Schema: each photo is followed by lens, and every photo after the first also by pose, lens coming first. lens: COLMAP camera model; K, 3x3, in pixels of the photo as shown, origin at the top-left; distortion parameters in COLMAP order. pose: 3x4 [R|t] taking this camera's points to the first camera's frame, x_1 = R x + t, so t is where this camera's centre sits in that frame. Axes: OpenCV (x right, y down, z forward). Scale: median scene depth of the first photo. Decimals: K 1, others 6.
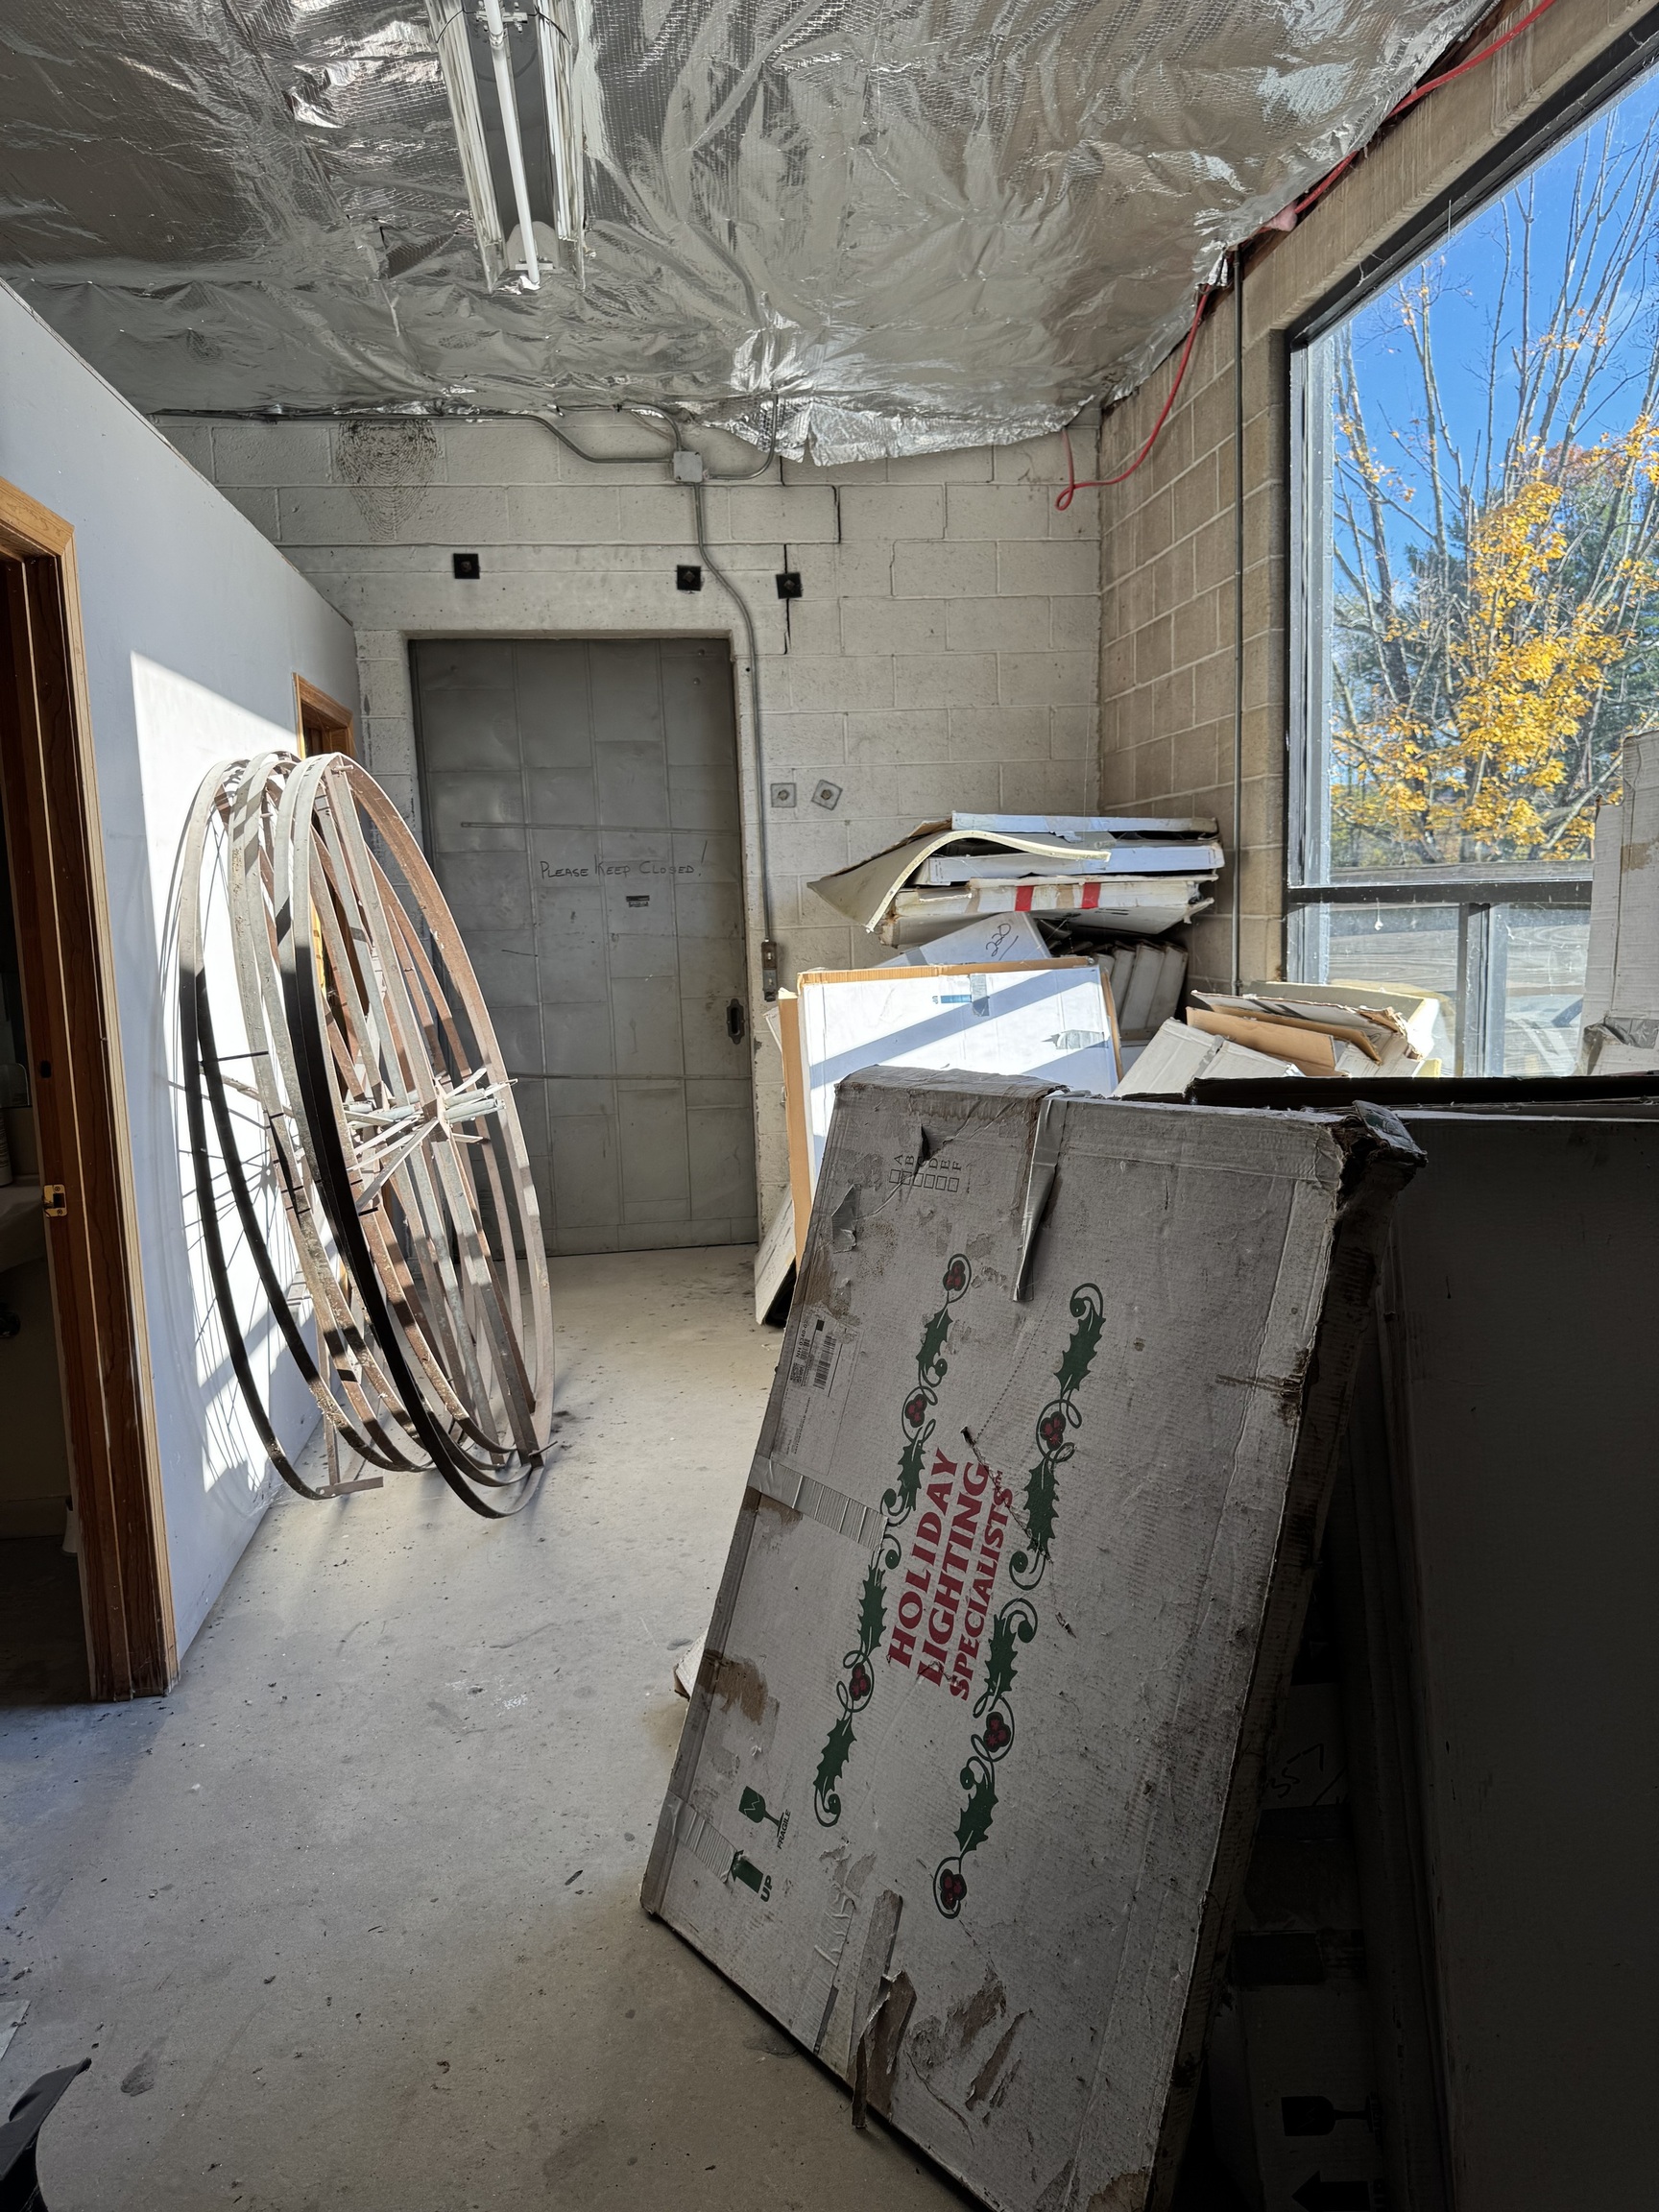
lens RADIAL K [[1551.8, 0, 833.3], [0, 1551.8, 1104.7], [0, 0, 1]] dist [0.074957, -0.175789]
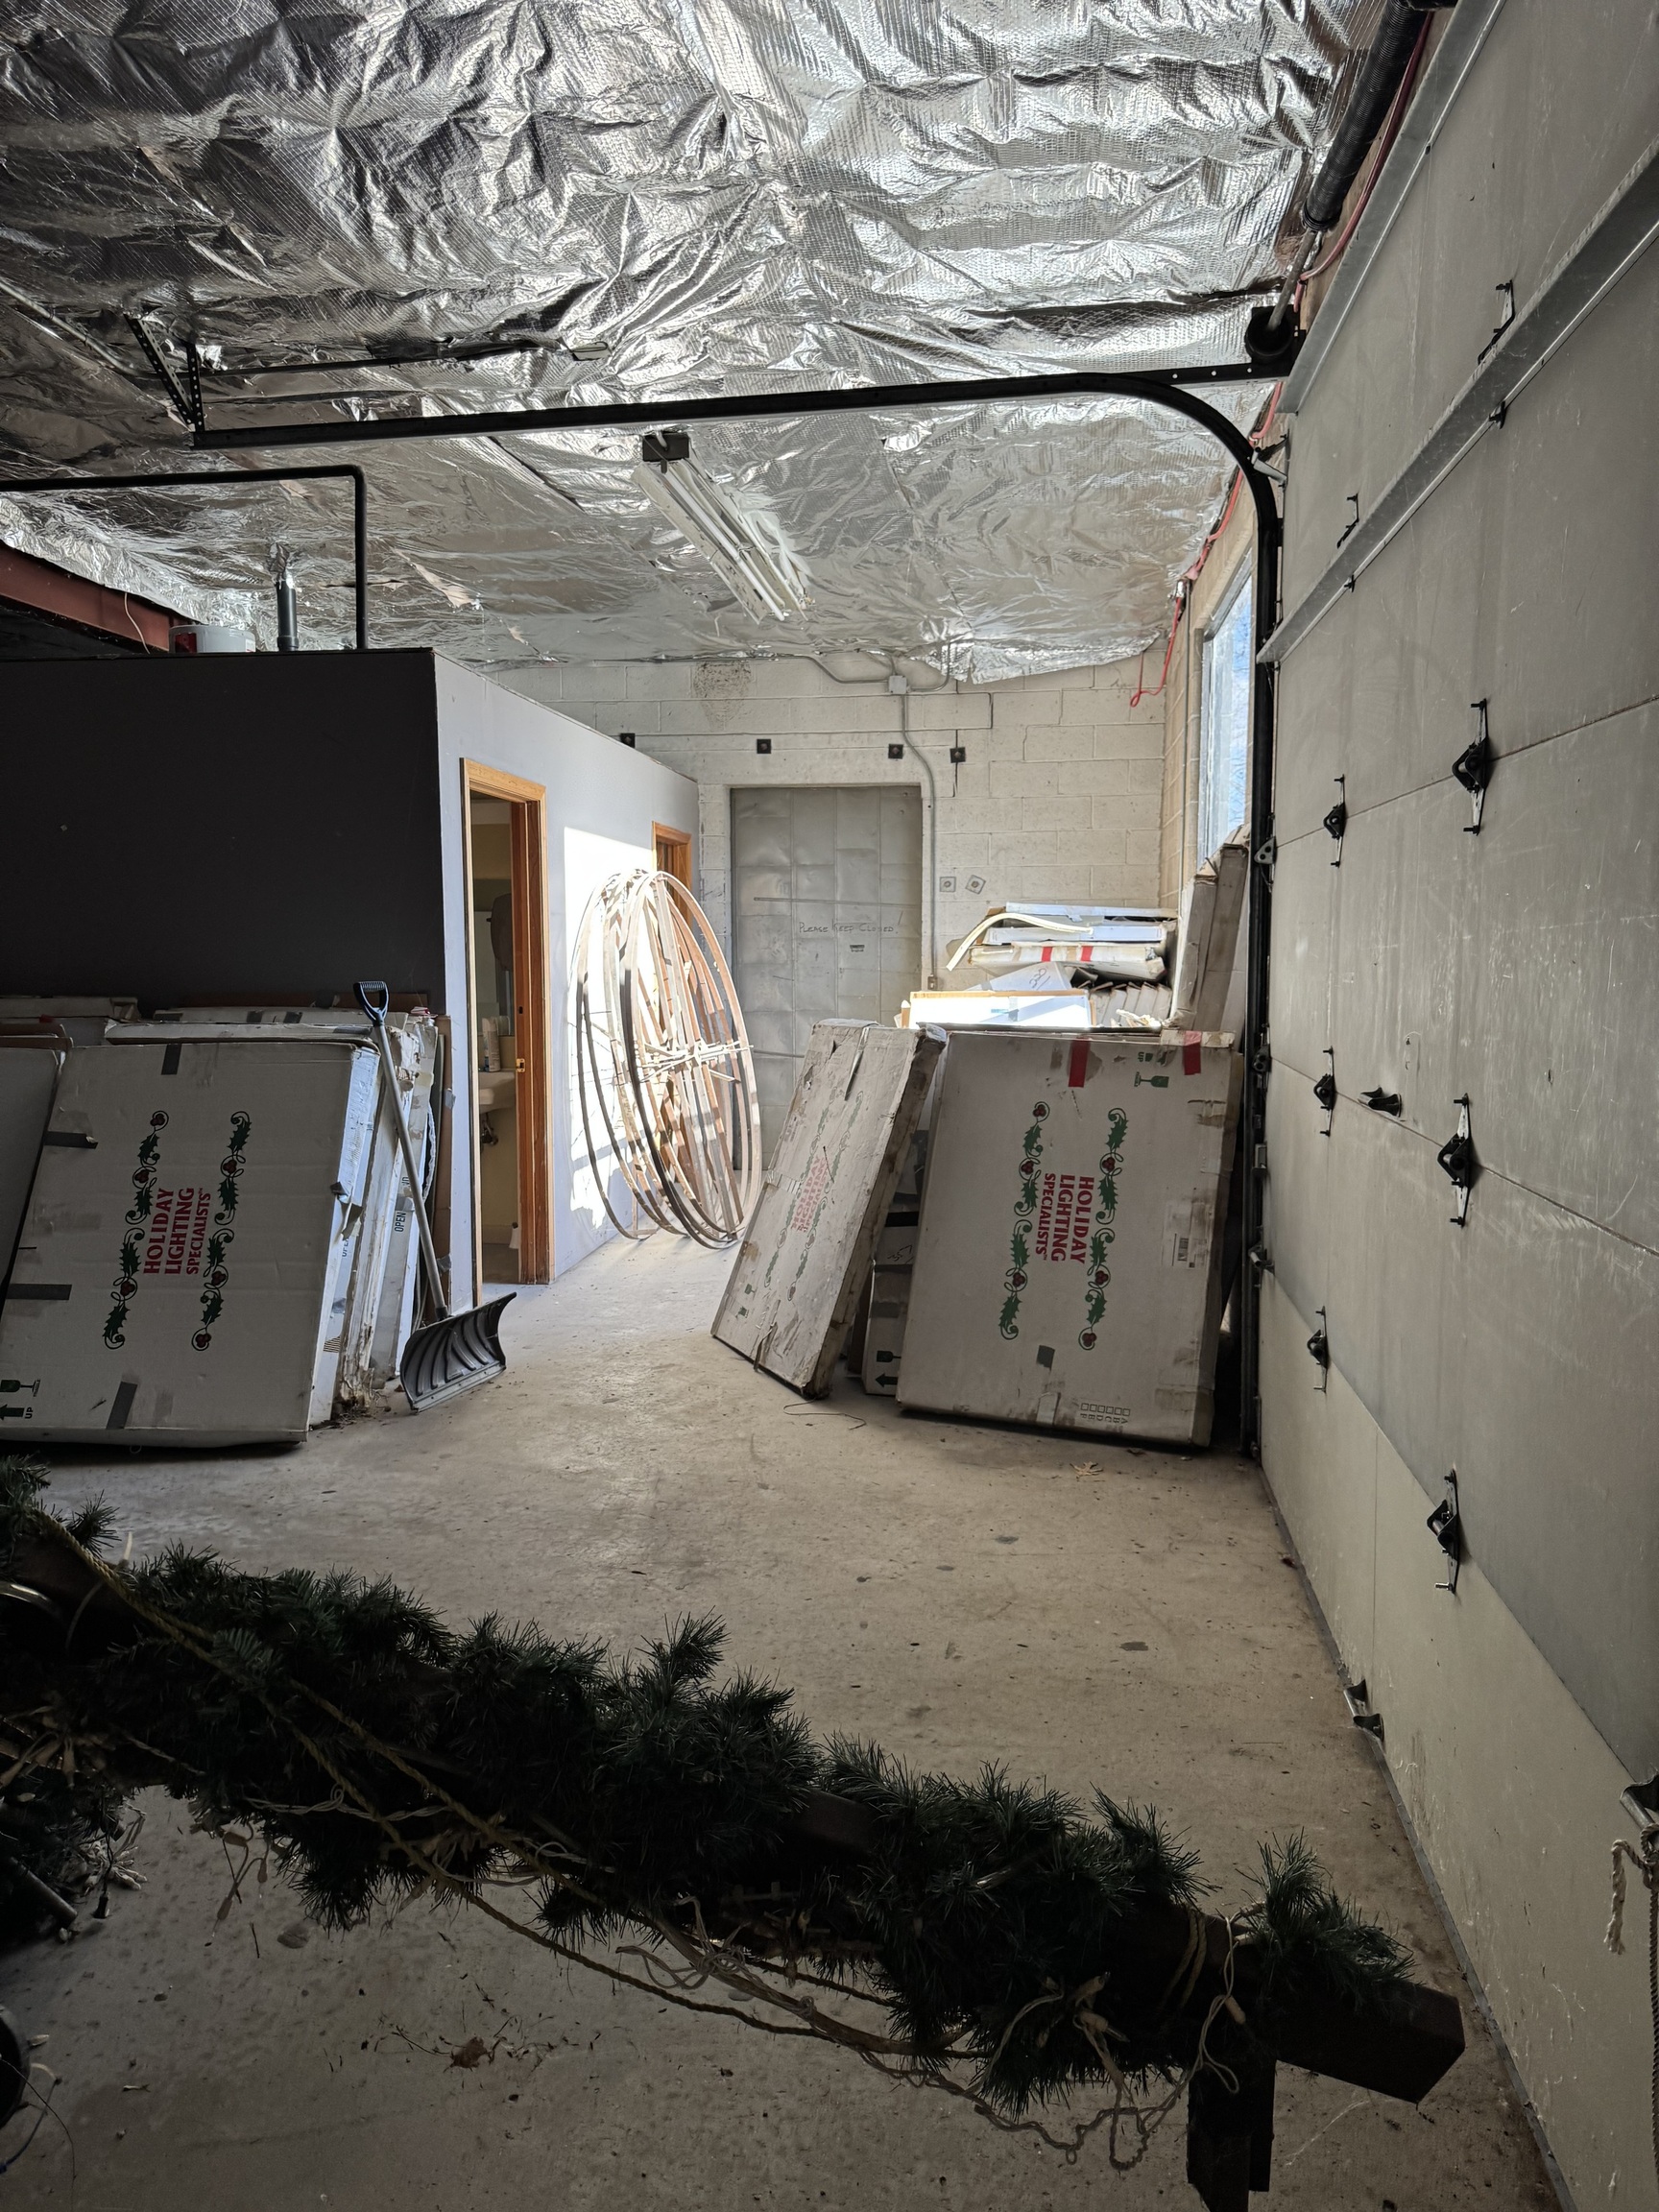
lens RADIAL K [[1571.7, 0, 829.5], [0, 1571.7, 1106.0], [0, 0, 1]] dist [0.001941, -0.011233]
pose [[0.965371, 0.056123, -0.254772, 0.283530], [-0.063523, 0.997761, -0.020908, 0.070007], [0.253029, 0.036368, 0.966775, -0.593452]]
